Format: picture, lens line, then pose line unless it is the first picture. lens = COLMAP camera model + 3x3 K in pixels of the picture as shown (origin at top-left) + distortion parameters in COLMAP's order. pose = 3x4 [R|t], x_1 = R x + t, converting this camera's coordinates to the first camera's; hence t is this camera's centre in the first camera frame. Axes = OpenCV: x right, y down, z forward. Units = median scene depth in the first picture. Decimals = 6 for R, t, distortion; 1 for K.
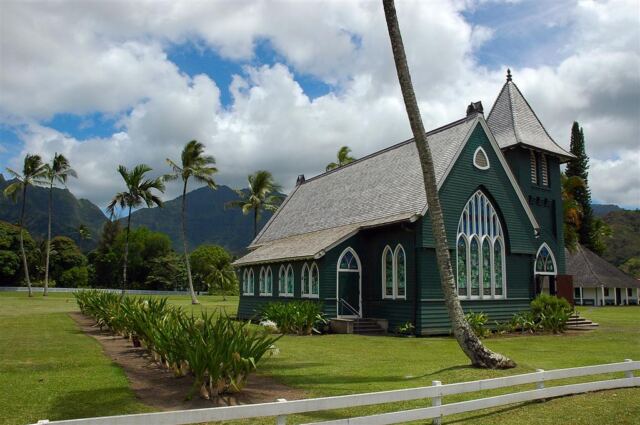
lens RADIAL K [[495.9, 0, 321.6], [0, 495.9, 212.4], [0, 0, 1]] dist [-0.179015, 0.167287]
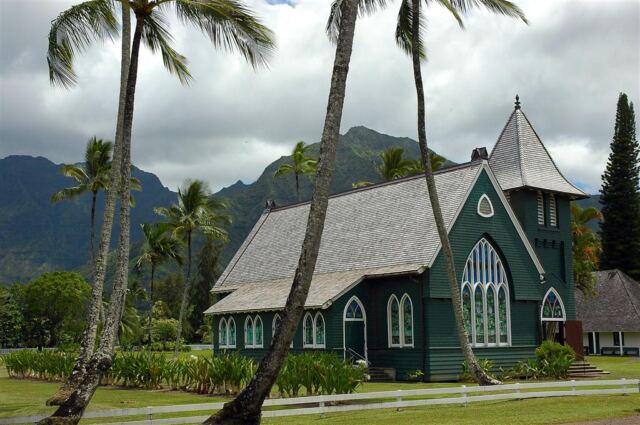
lens RADIAL K [[842.3, 0, 320.0], [0, 842.3, 212.5], [0, 0, 1]] dist [0.004057, 0.070065]
pose [[0.992743, -0.005204, 0.120140, -0.214820], [0.004171, 0.999952, 0.008842, -0.112805], [-0.120180, -0.008277, 0.992718, -0.670323]]
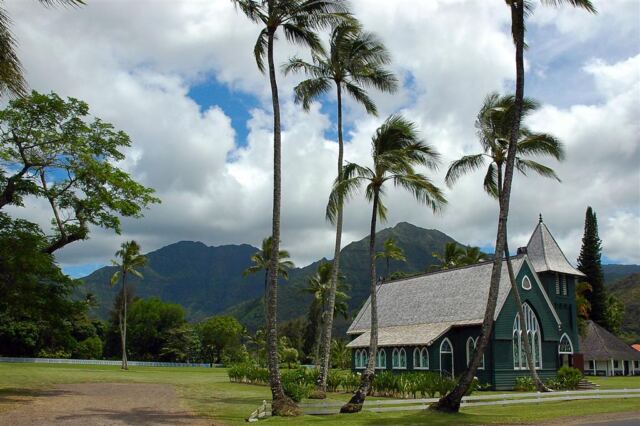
lens RADIAL K [[554.7, 0, 320.5], [0, 554.7, 244.8], [0, 0, 1]] dist [-0.178332, 0.165087]
pose [[0.999852, 0.005595, 0.016286, -0.385933], [-0.004727, 0.998589, -0.052885, -0.136815], [-0.016559, 0.052800, 0.998468, -0.795758]]
